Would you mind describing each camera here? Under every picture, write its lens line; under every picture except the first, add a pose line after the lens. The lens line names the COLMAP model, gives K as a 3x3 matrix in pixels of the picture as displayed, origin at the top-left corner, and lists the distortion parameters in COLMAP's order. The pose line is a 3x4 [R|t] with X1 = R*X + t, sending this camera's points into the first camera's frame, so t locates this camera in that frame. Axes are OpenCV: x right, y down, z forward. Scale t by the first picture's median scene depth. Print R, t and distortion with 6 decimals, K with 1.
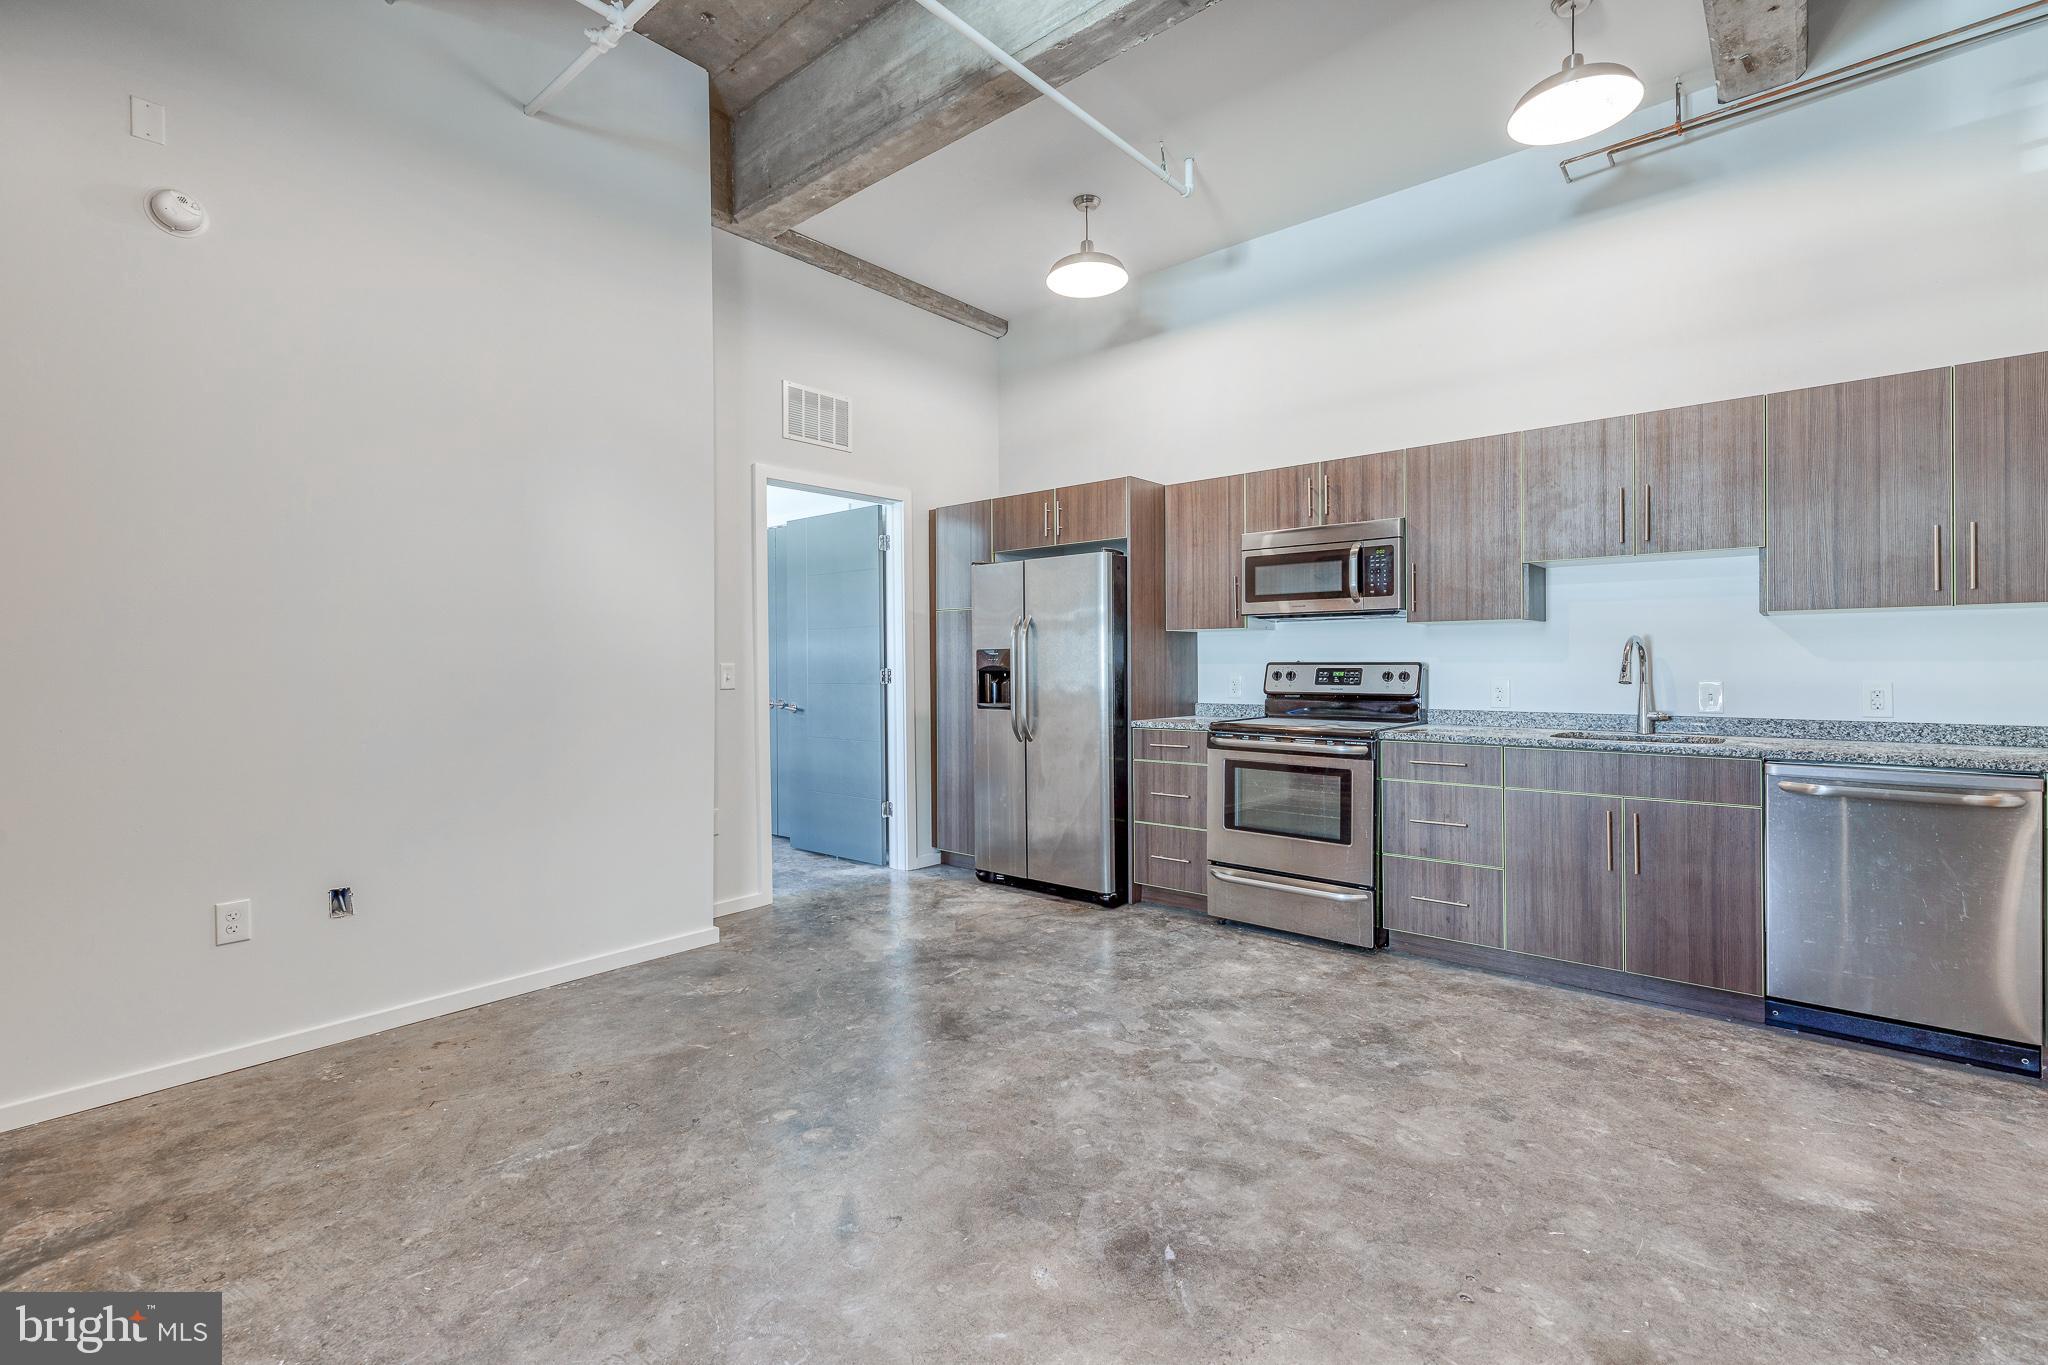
lens RADIAL K [[921.7, 0, 1021.4], [0, 921.7, 664.2], [0, 0, 1]] dist [0.004931, 0.000624]
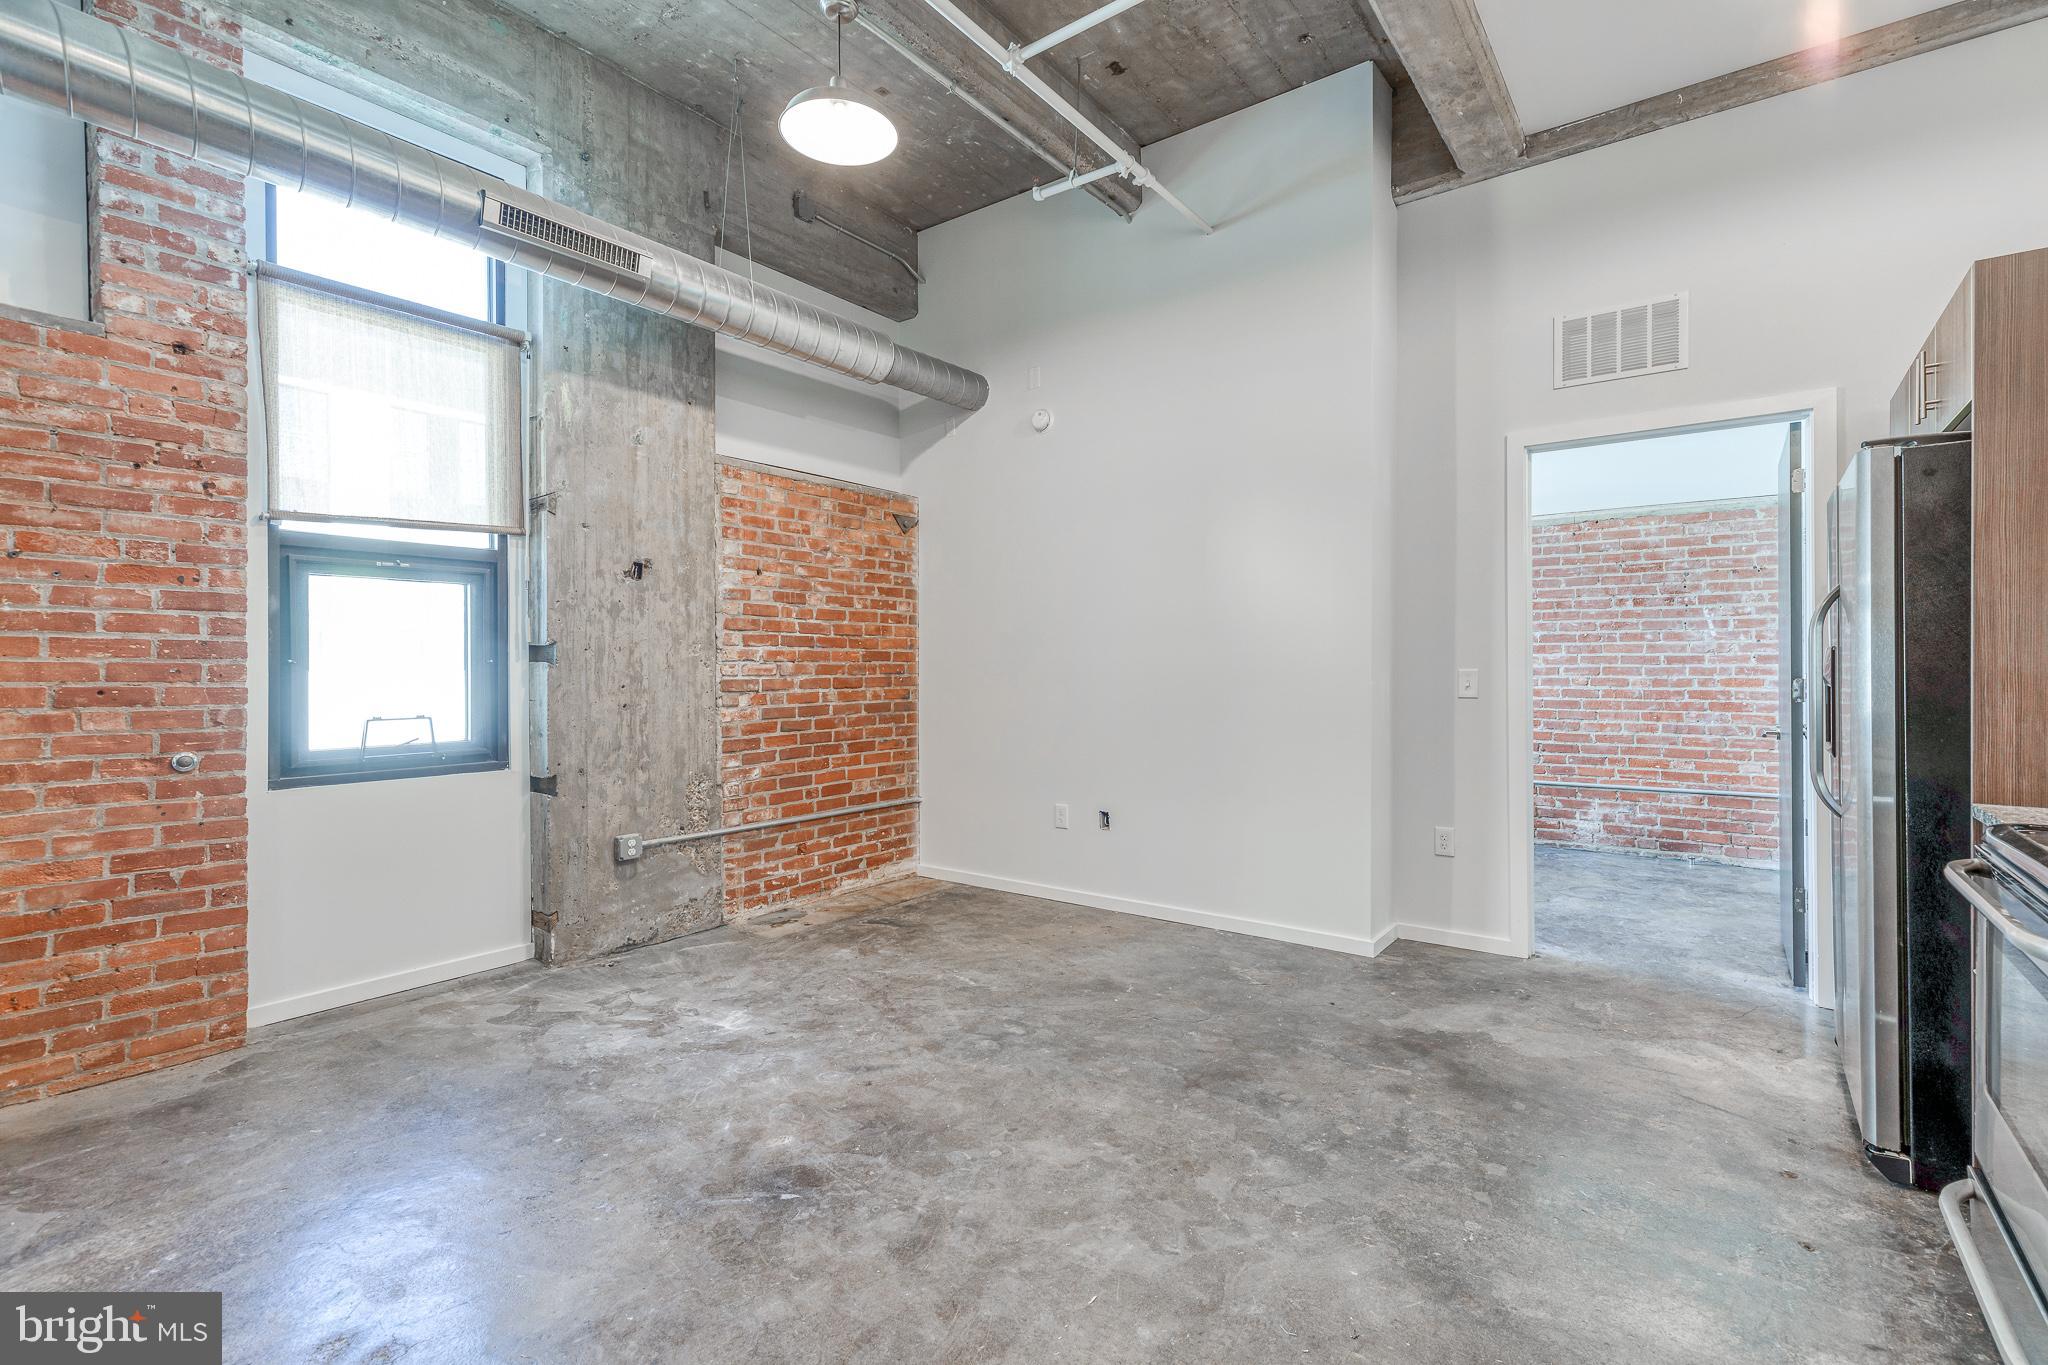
lens RADIAL K [[921.7, 0, 1021.2], [0, 921.7, 671.6], [0, 0, 1]] dist [0.004931, 0.000624]
pose [[0.063272, 0.010690, -0.997939, 0.656495], [0.000372, 0.999942, 0.010735, -0.010198], [0.997996, -0.001051, 0.063264, 0.610048]]
